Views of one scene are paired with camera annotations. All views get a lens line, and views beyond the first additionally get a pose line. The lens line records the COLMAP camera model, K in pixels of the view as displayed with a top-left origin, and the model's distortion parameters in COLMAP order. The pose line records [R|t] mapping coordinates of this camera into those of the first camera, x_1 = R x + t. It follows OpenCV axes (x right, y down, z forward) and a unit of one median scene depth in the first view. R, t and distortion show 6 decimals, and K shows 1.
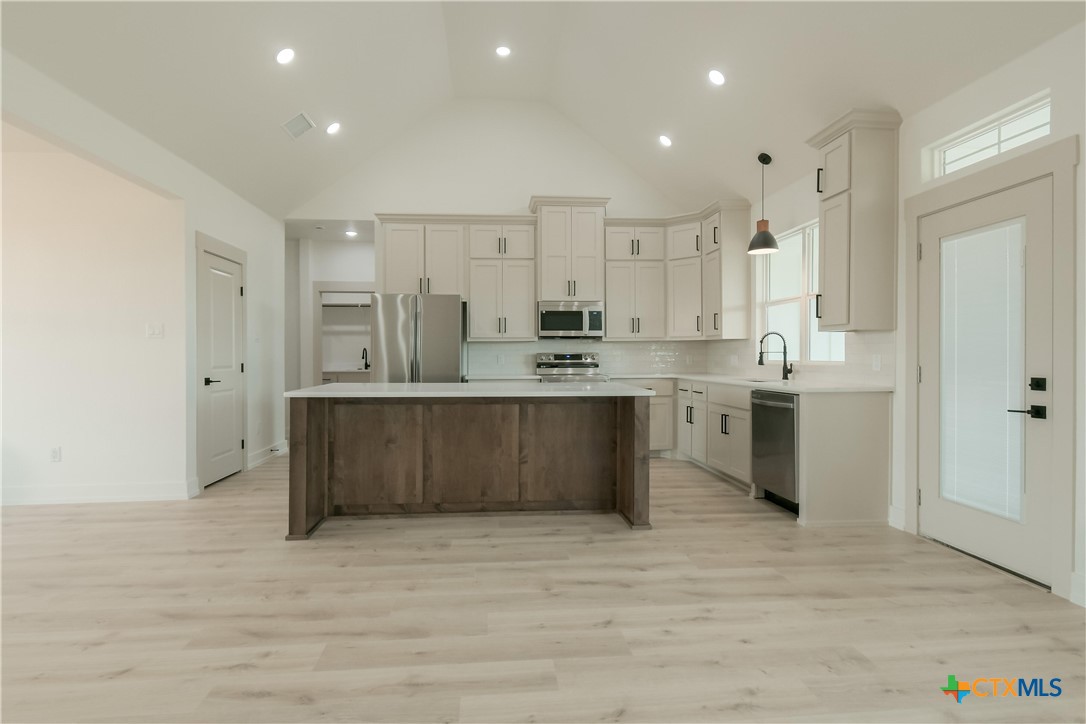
lens RADIAL K [[531.6, 0, 526.4], [0, 531.6, 362.5], [0, 0, 1]] dist [-0.003188, -0.002021]
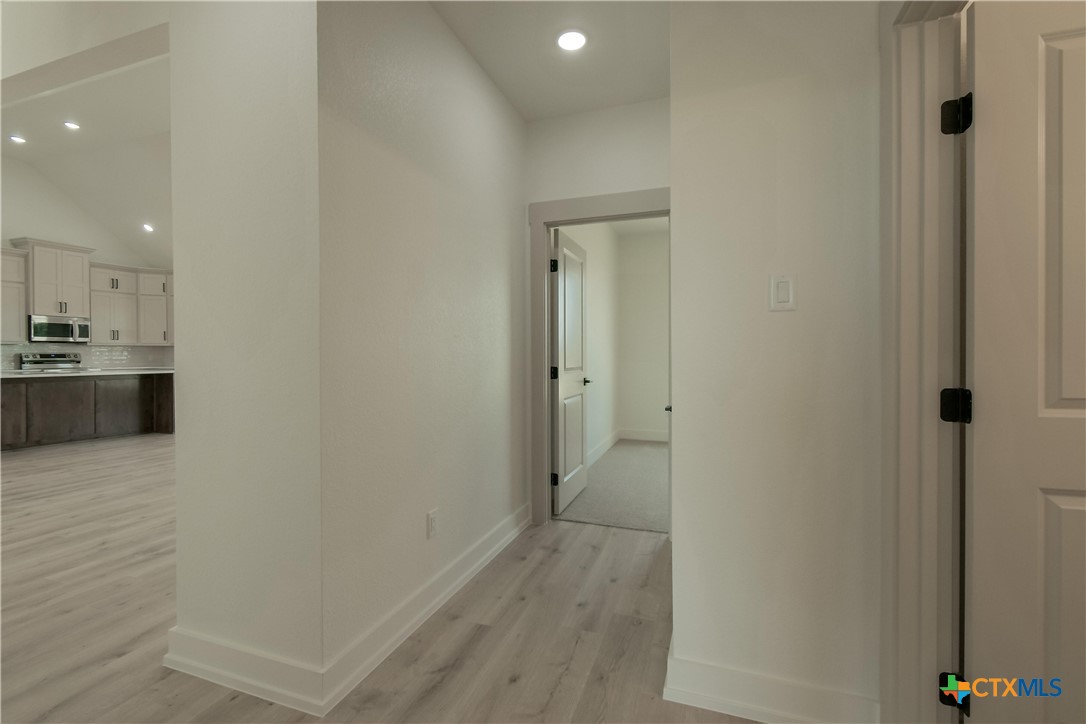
lens RADIAL K [[487.3, 0, 533.2], [0, 487.3, 358.7], [0, 0, 1]] dist [0.007343, -0.000499]
pose [[0.423892, -0.004529, 0.905701, -0.593052], [0.013147, 0.999913, -0.001154, 0.015814], [-0.905617, 0.012397, 0.423915, -0.720734]]
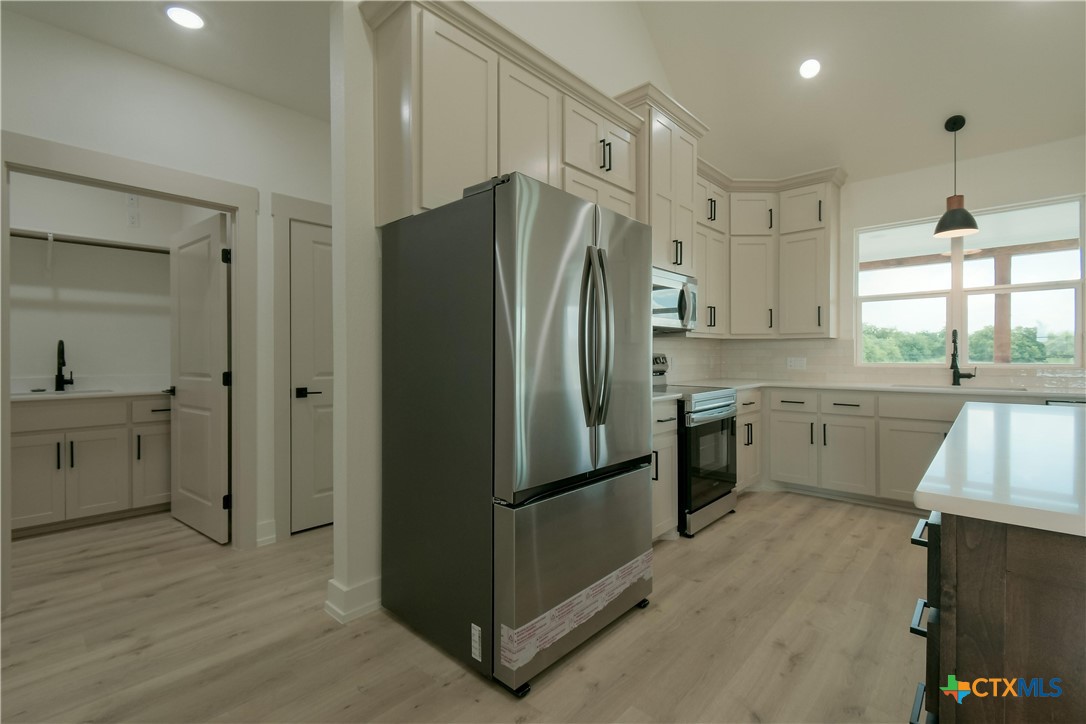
lens RADIAL K [[487.3, 0, 539.6], [0, 487.3, 355.8], [0, 0, 1]] dist [0.007343, -0.000499]
pose [[0.735785, -0.000069, 0.677215, -0.450452], [0.009850, 0.999895, -0.010600, -0.011419], [-0.677143, 0.014470, 0.735709, 0.709469]]
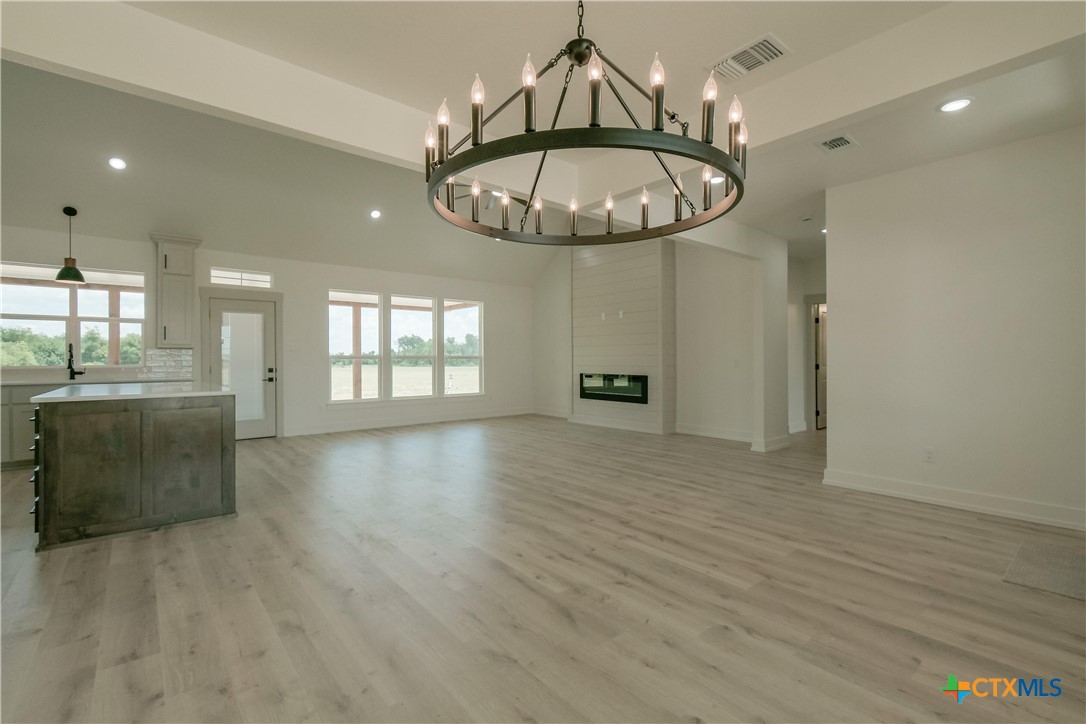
lens RADIAL K [[487.3, 0, 538.9], [0, 487.3, 360.9], [0, 0, 1]] dist [0.007343, -0.000499]
pose [[-0.569841, 0.001489, 0.821754, -0.977161], [0.015035, 0.999850, 0.008614, -0.006131], [-0.821617, 0.017264, -0.569778, 0.599748]]
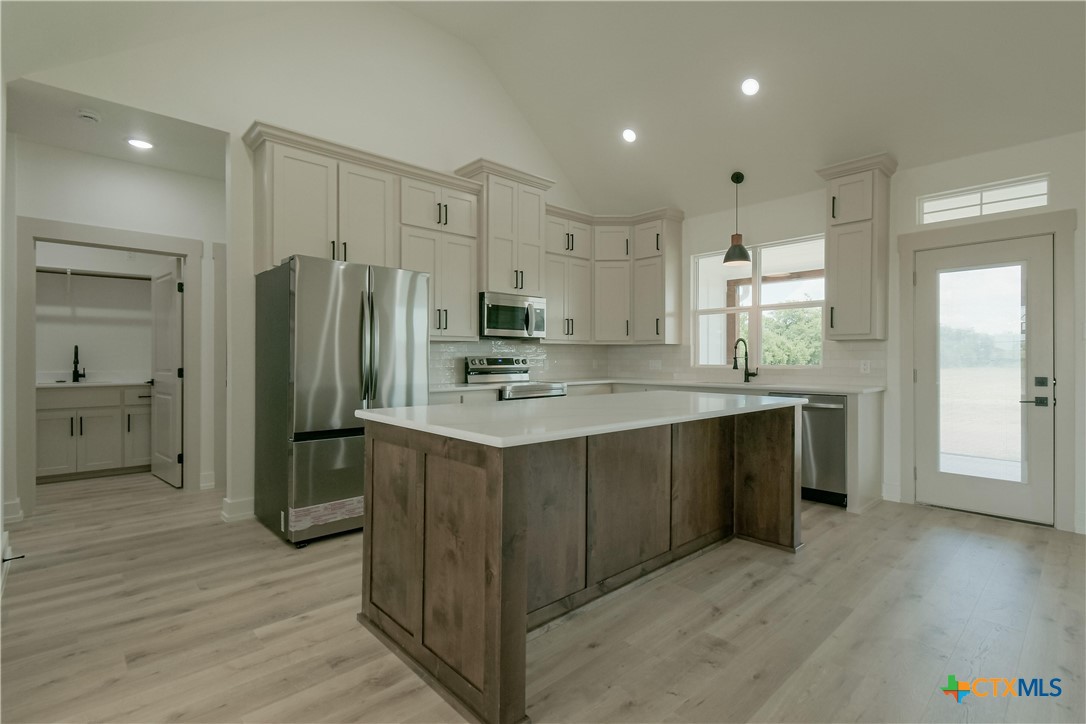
lens RADIAL K [[518.2, 0, 562.1], [0, 518.2, 358.6], [0, 0, 1]] dist [0.000595, 0.002218]
pose [[0.771472, 0.002511, 0.636258, -0.398555], [0.005742, 0.999924, -0.010908, -0.005535], [-0.636237, 0.012068, 0.771399, 0.337886]]
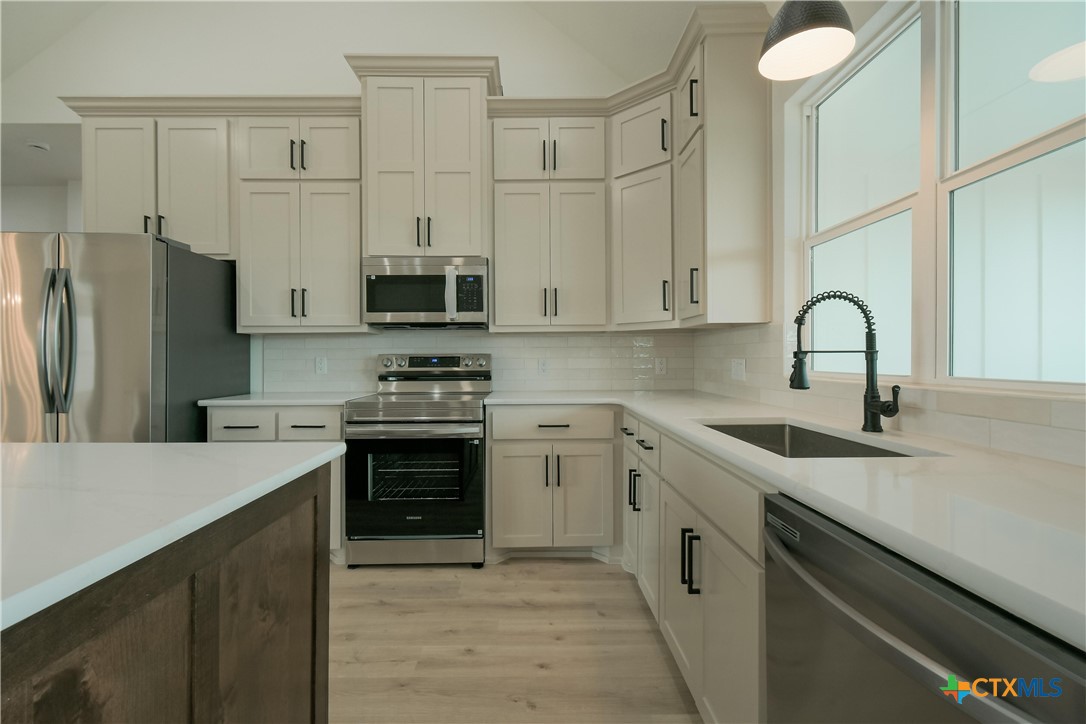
lens RADIAL K [[487.3, 0, 535.5], [0, 487.3, 359.2], [0, 0, 1]] dist [0.007343, -0.000499]
pose [[0.997549, 0.000292, -0.069972, 0.238882], [-0.000937, 0.999957, -0.009192, -0.008993], [0.069966, 0.009235, 0.997507, 0.545823]]
